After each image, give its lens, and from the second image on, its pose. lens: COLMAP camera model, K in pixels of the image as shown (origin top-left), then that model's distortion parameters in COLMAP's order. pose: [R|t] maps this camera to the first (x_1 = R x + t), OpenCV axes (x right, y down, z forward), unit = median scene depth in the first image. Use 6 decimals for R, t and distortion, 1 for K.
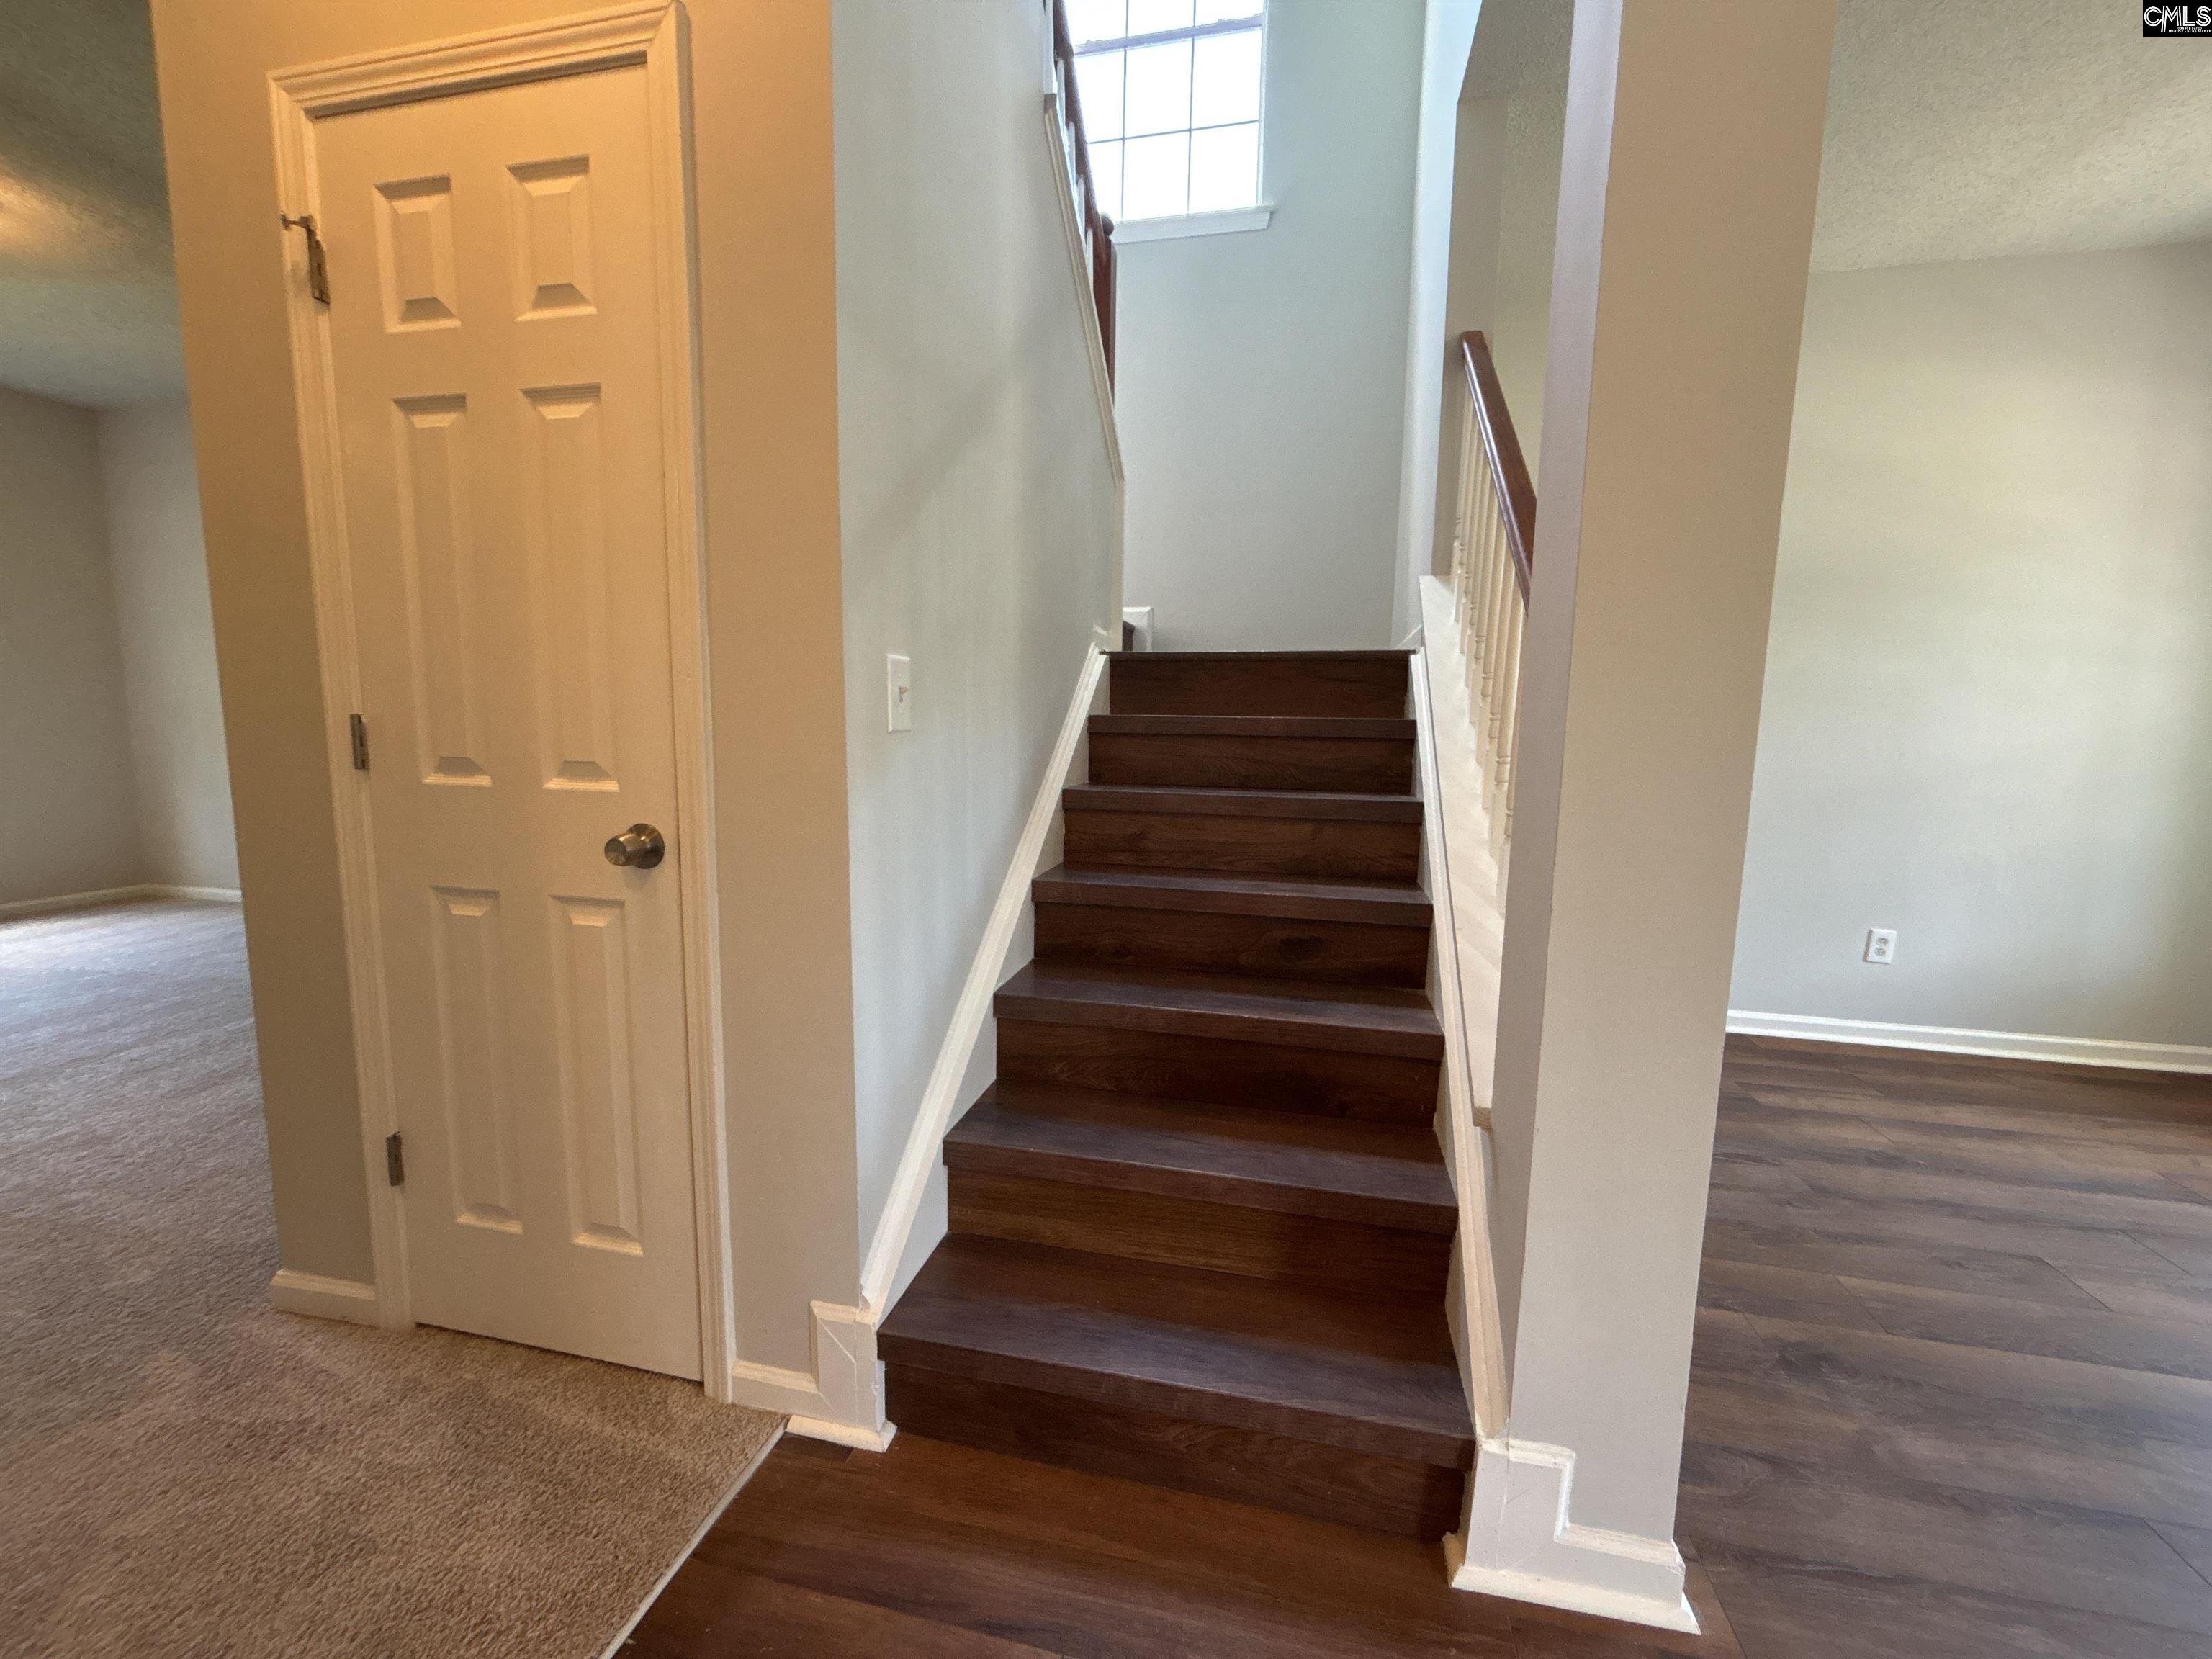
lens RADIAL K [[894.8, 0, 1107.1], [0, 894.8, 834.9], [0, 0, 1]] dist [-0.011554, 0.000142]
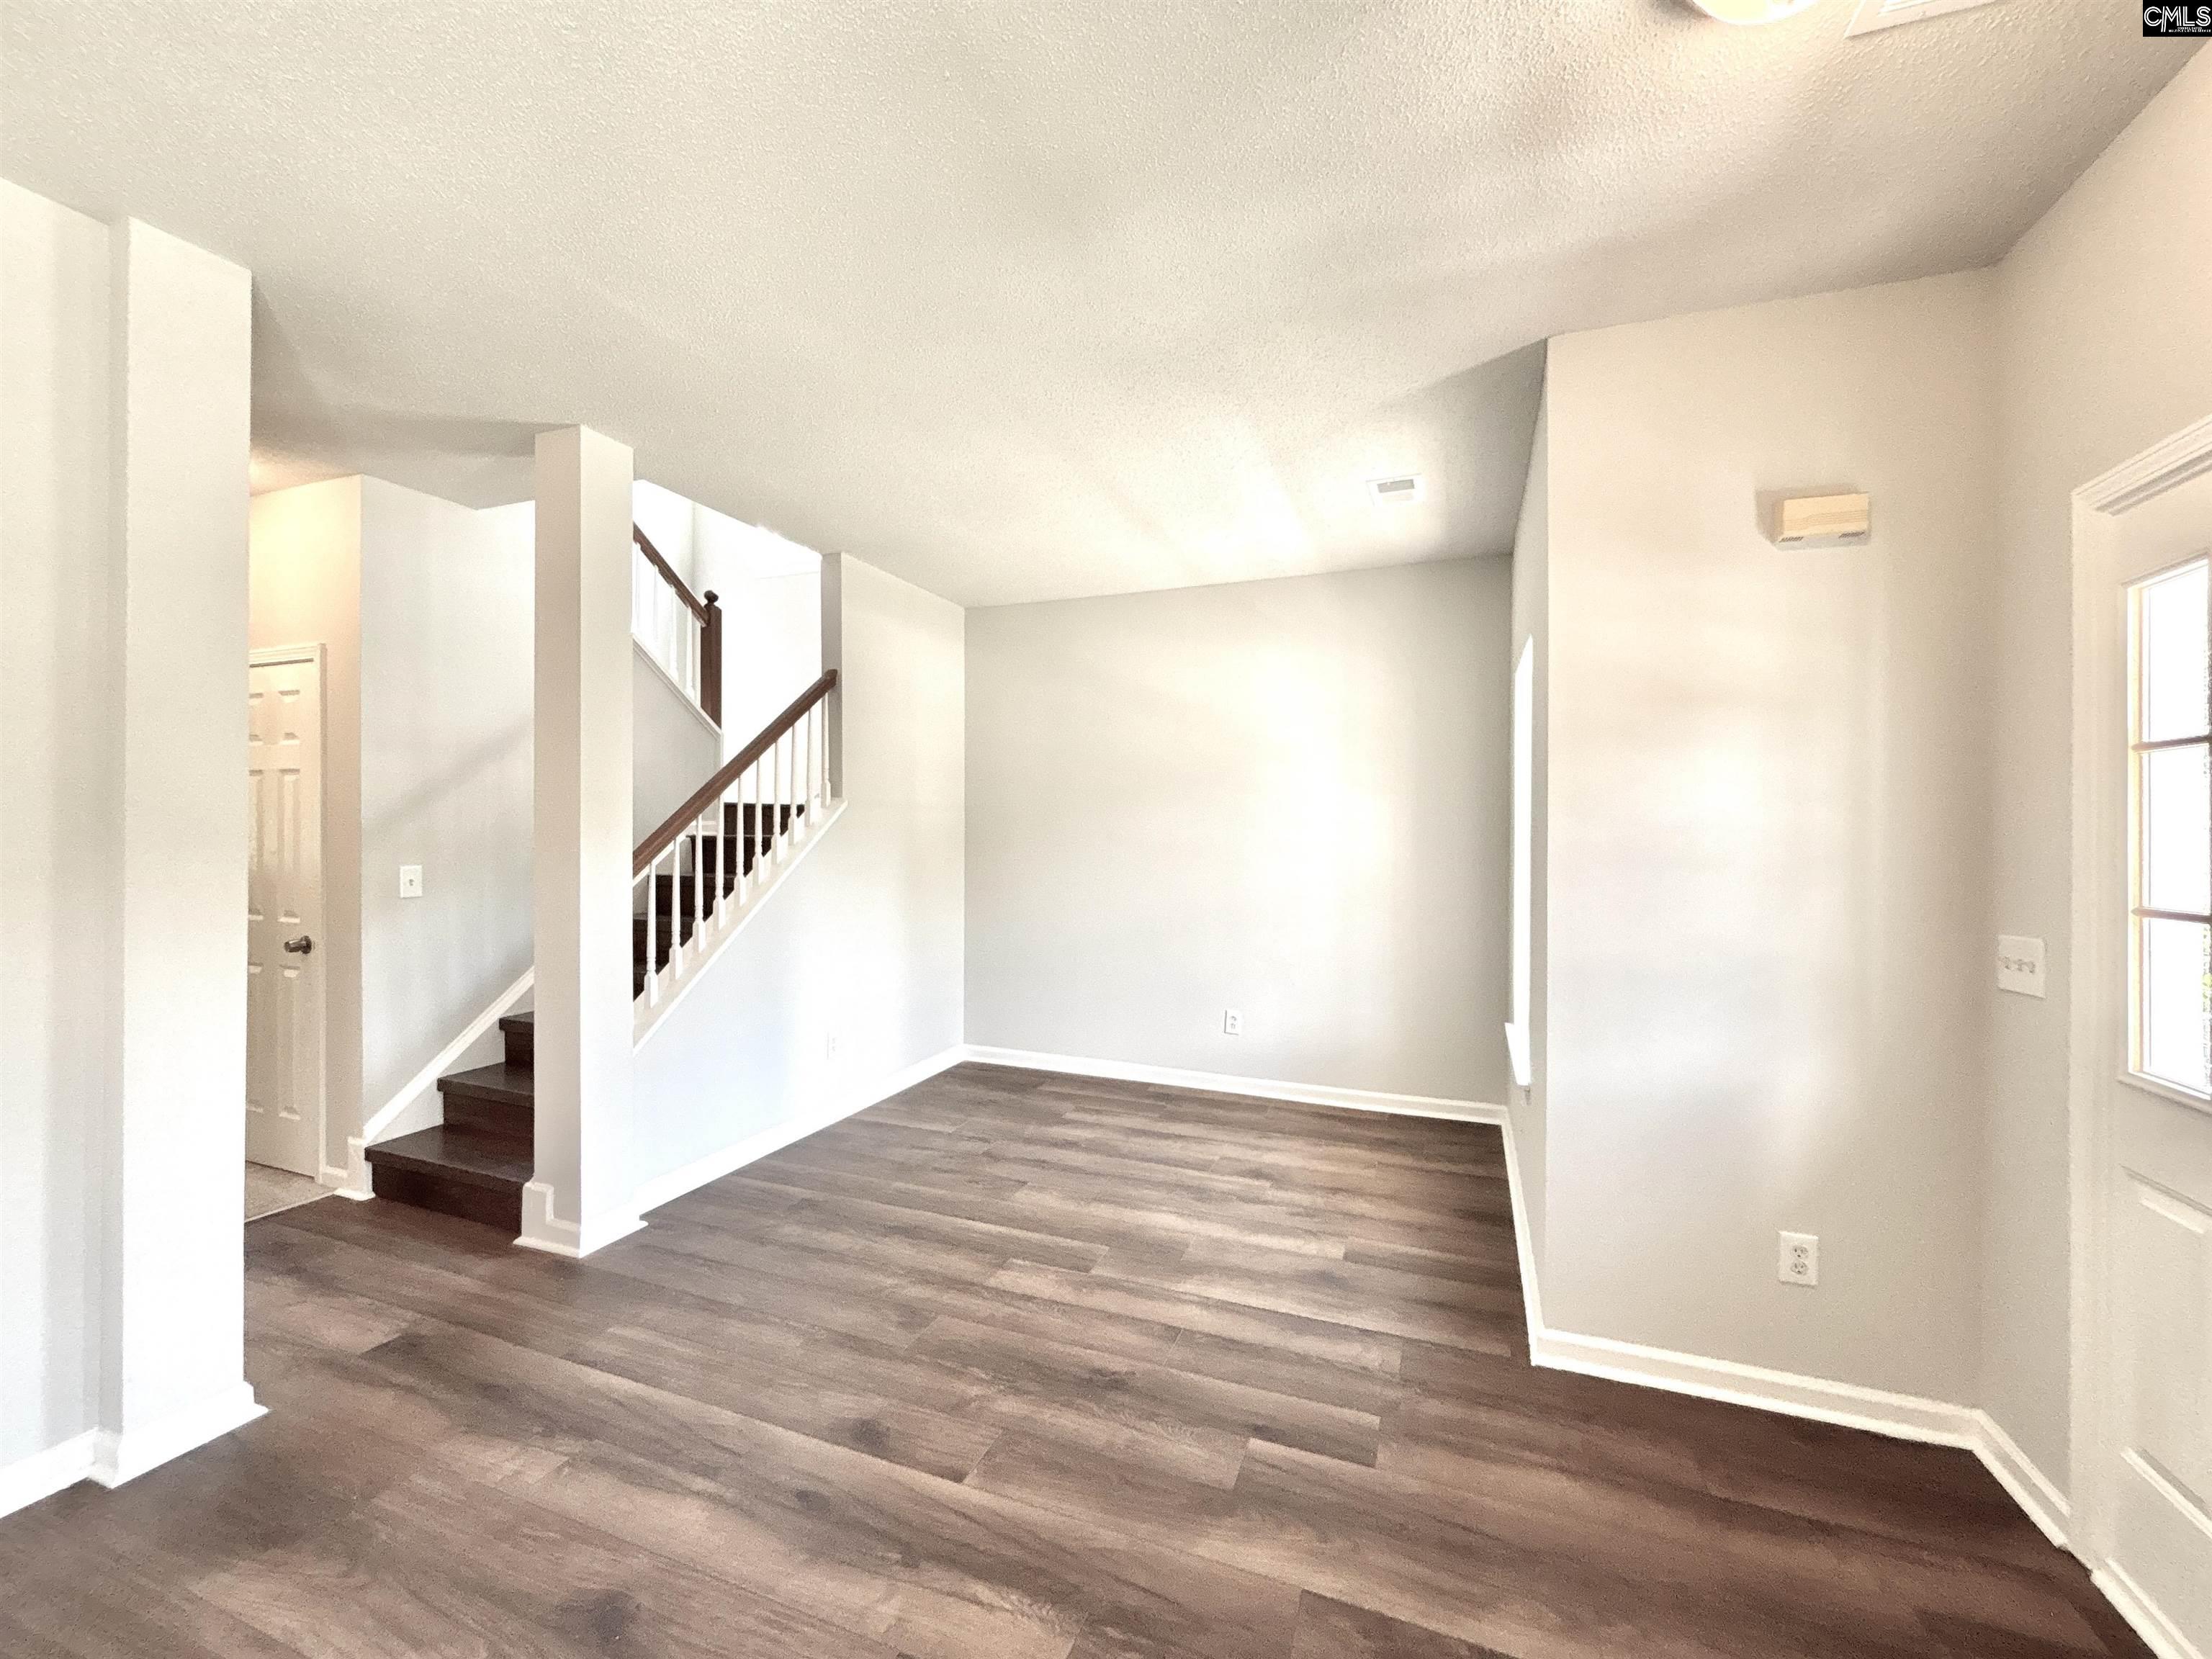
lens RADIAL K [[908.3, 0, 1106.0], [0, 908.3, 829.5], [0, 0, 1]] dist [0.009609, 0.000640]
pose [[0.987884, -0.013344, -0.154618, 2.003145], [-0.005726, 0.992484, -0.122237, -0.007116], [0.155087, 0.121641, 0.980383, -1.158805]]
